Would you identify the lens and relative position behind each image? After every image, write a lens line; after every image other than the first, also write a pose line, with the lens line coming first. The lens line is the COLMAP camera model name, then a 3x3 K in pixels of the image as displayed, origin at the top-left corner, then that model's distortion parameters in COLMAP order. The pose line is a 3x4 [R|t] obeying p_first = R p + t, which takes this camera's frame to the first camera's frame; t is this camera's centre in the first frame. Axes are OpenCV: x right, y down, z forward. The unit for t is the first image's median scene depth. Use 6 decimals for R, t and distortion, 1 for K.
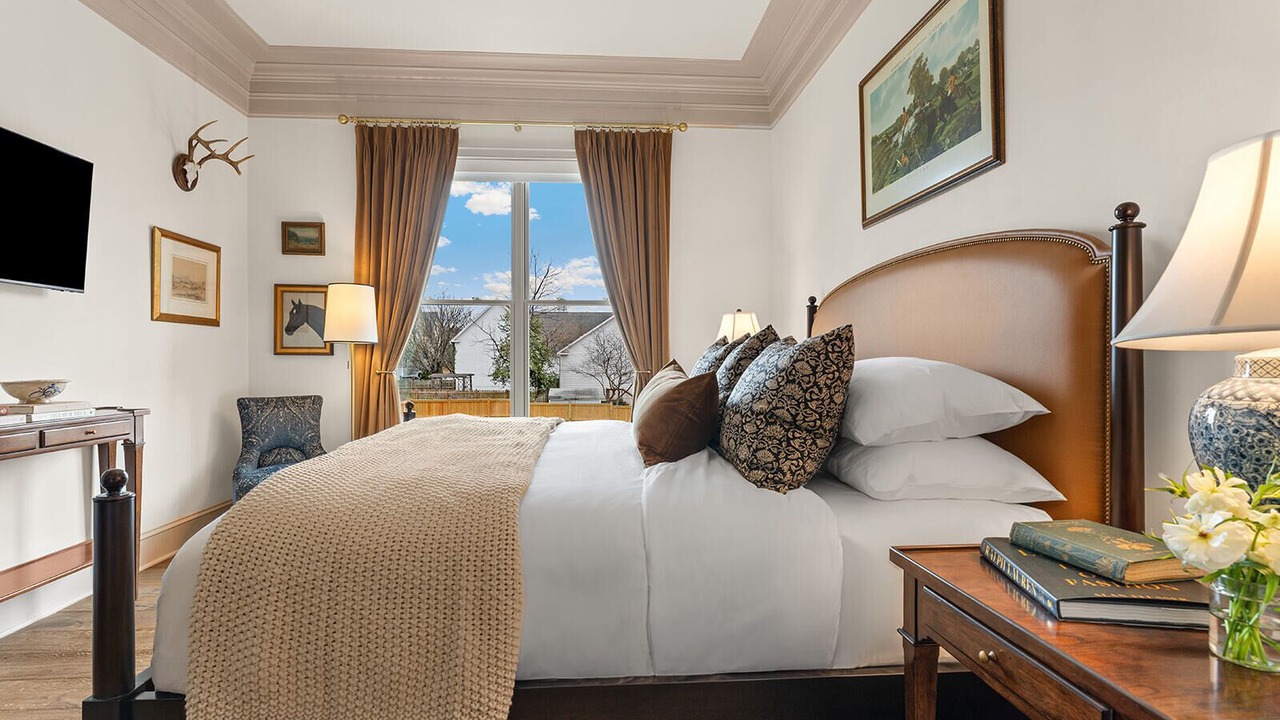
lens RADIAL K [[633.5, 0, 640.0], [0, 633.5, 360.0], [0, 0, 1]] dist [0.000583, -0.000054]
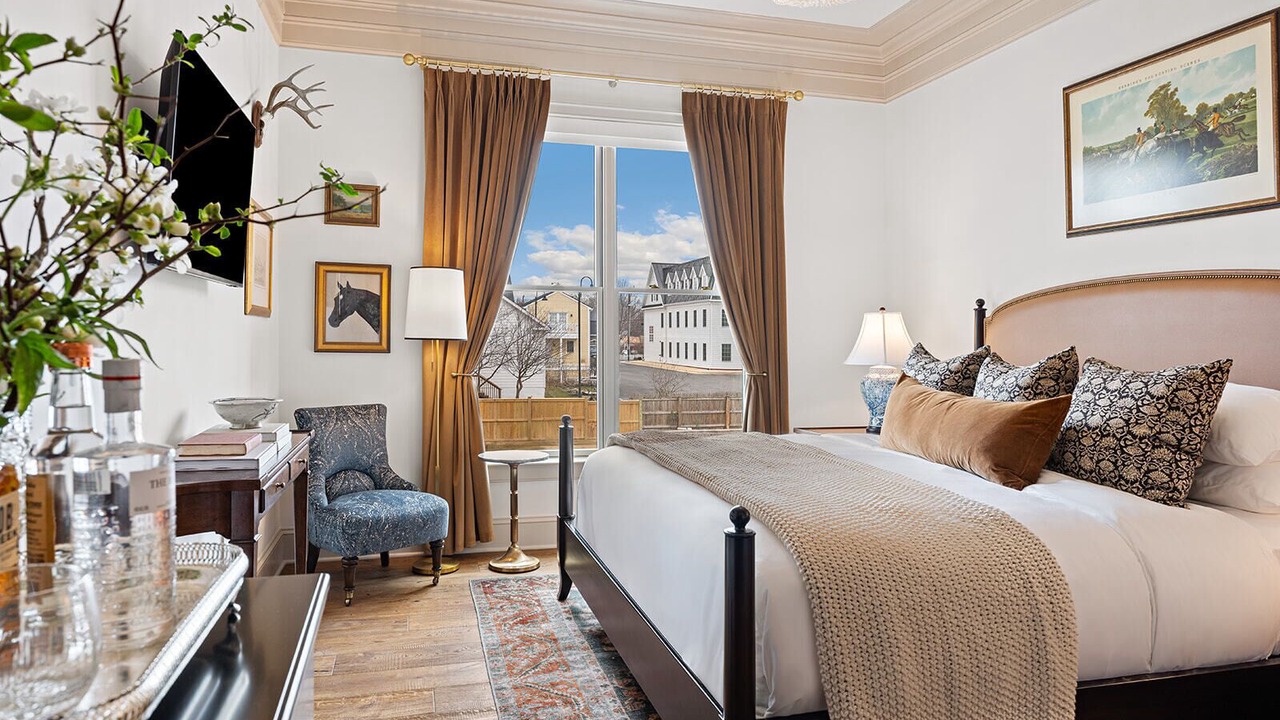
lens RADIAL K [[845.1, 0, 644.4], [0, 845.1, 323.1], [0, 0, 1]] dist [-0.000028, 0.002050]
pose [[0.980017, 0.015739, 0.198291, -0.419279], [-0.012673, 0.999780, -0.016719, -0.034239], [-0.198511, 0.013872, 0.980001, -0.114934]]
